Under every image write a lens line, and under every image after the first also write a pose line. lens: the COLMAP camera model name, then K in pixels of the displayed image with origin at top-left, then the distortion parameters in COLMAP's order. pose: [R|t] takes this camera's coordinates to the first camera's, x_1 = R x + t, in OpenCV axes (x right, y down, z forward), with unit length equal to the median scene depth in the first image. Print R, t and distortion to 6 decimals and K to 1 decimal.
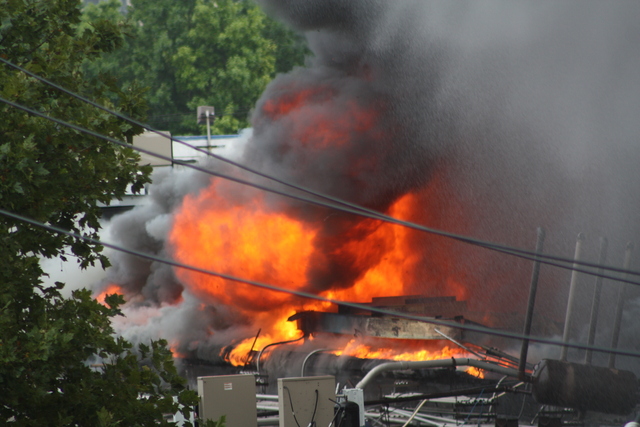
lens RADIAL K [[3523.2, 0, 320.0], [0, 3523.2, 213.5], [0, 0, 1]] dist [0.551561, 11.274906]
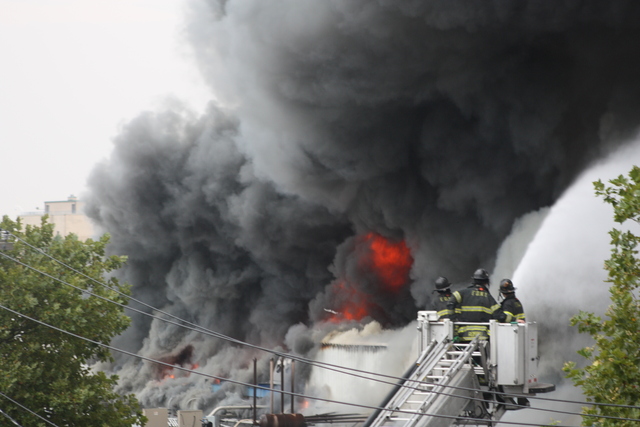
lens RADIAL K [[3523.2, 0, 320.0], [0, 3523.2, 213.5], [0, 0, 1]] dist [0.551561, 11.274906]
pose [[0.998970, 0.041890, -0.017417, 0.112726], [-0.042582, 0.998232, -0.041459, 0.008207], [0.015649, 0.042158, 0.998988, -1.308843]]
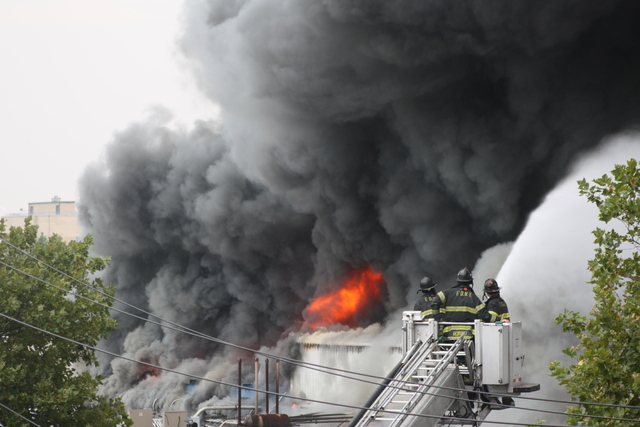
lens RADIAL K [[3523.2, 0, 320.0], [0, 3523.2, 213.5], [0, 0, 1]] dist [0.551561, 11.274906]
pose [[0.999167, 0.038707, -0.012950, 0.120256], [-0.039216, 0.998360, -0.041705, 0.008180], [0.011314, 0.042178, 0.999046, -1.393276]]
